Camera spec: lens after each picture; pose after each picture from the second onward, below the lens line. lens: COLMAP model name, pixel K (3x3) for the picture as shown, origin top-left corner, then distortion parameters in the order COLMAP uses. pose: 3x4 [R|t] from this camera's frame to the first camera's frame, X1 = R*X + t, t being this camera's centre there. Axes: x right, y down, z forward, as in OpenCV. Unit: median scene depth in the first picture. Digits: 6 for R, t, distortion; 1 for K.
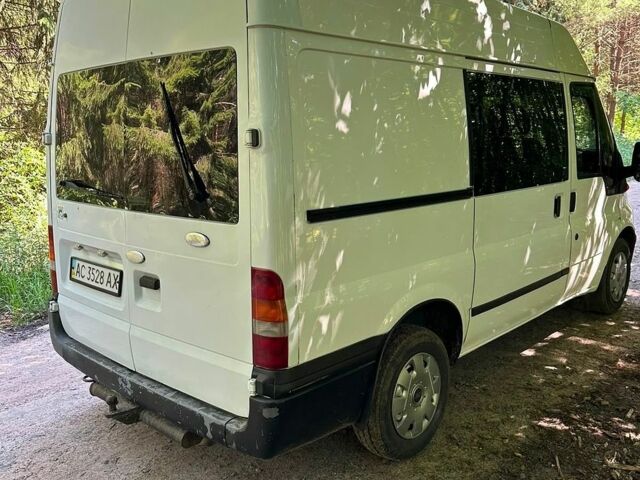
lens RADIAL K [[624.6, 0, 320.0], [0, 624.6, 240.0], [0, 0, 1]] dist [0.006851, 0.004129]
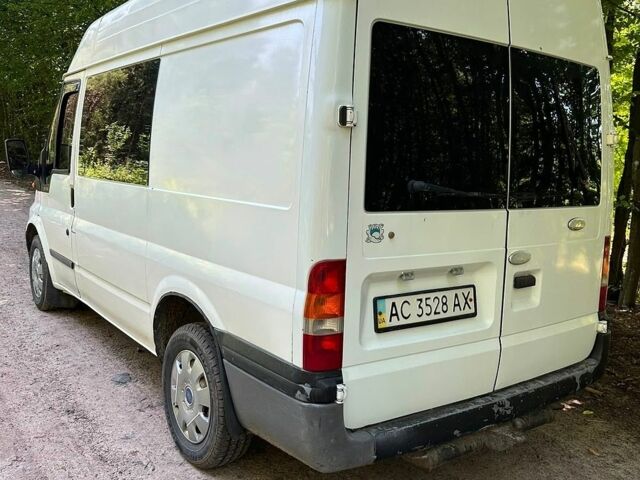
lens RADIAL K [[624.6, 0, 320.0], [0, 624.6, 240.0], [0, 0, 1]] dist [0.006851, 0.004129]
pose [[0.160055, -0.111640, 0.980775, -1.389974], [0.121294, 0.988279, 0.092700, -0.134213], [-0.979628, 0.104125, 0.171720, 1.252954]]
